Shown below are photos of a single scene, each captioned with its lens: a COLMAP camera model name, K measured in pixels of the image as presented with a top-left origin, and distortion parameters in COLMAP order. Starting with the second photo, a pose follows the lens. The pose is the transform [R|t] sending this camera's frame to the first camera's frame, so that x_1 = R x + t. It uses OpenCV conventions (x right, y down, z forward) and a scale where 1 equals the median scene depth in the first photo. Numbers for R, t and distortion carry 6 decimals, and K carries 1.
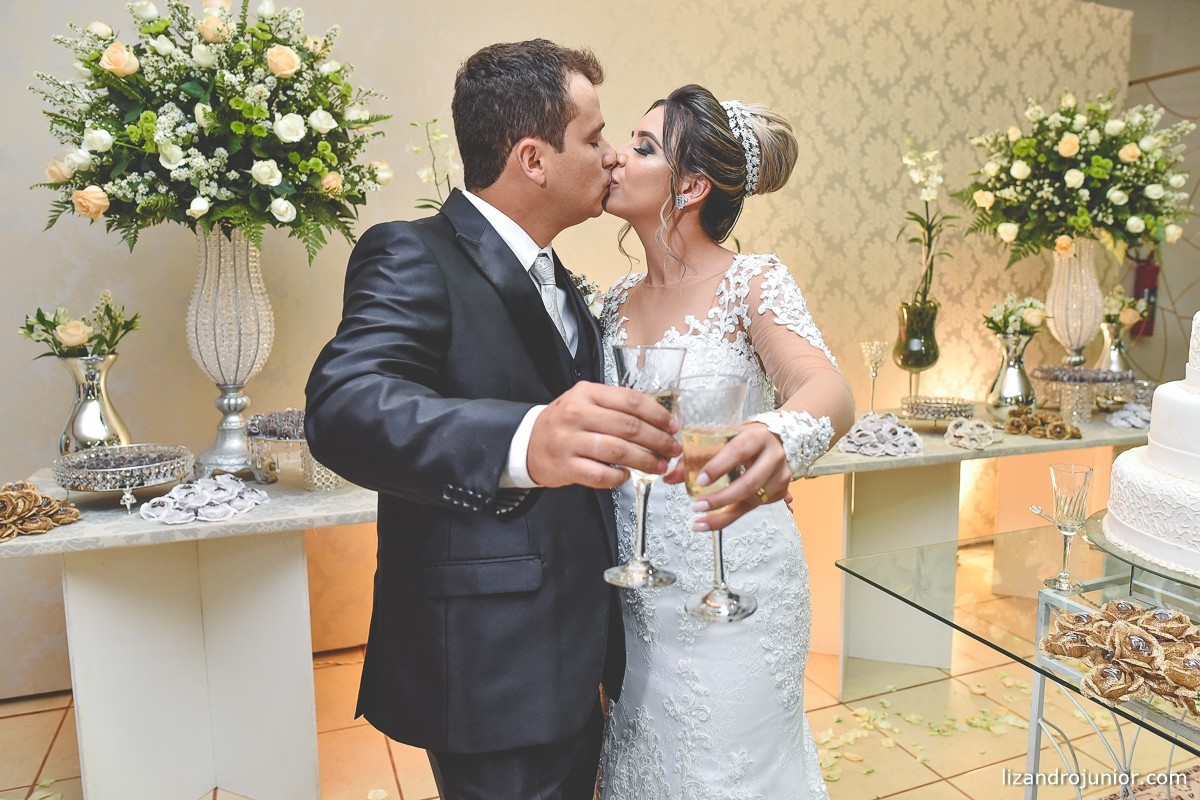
lens RADIAL K [[837.4, 0, 642.8], [0, 837.4, 378.1], [0, 0, 1]] dist [-0.038412, 0.017440]
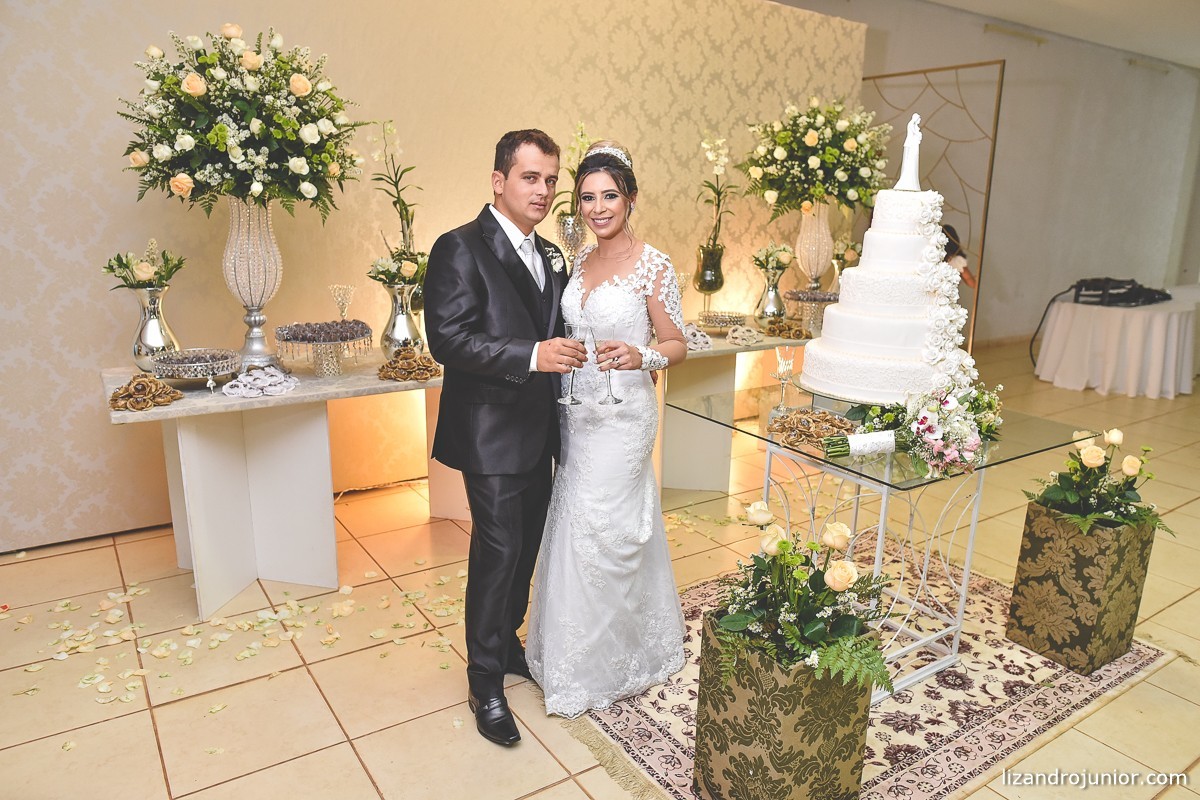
lens RADIAL K [[837.4, 0, 605.0], [0, 837.4, 399.6], [0, 0, 1]] dist [-0.038412, 0.017440]
pose [[0.980752, -0.026531, 0.193449, -0.142262], [0.002171, 0.992146, 0.125068, -0.008903], [-0.195248, -0.122240, 0.973106, -0.423836]]
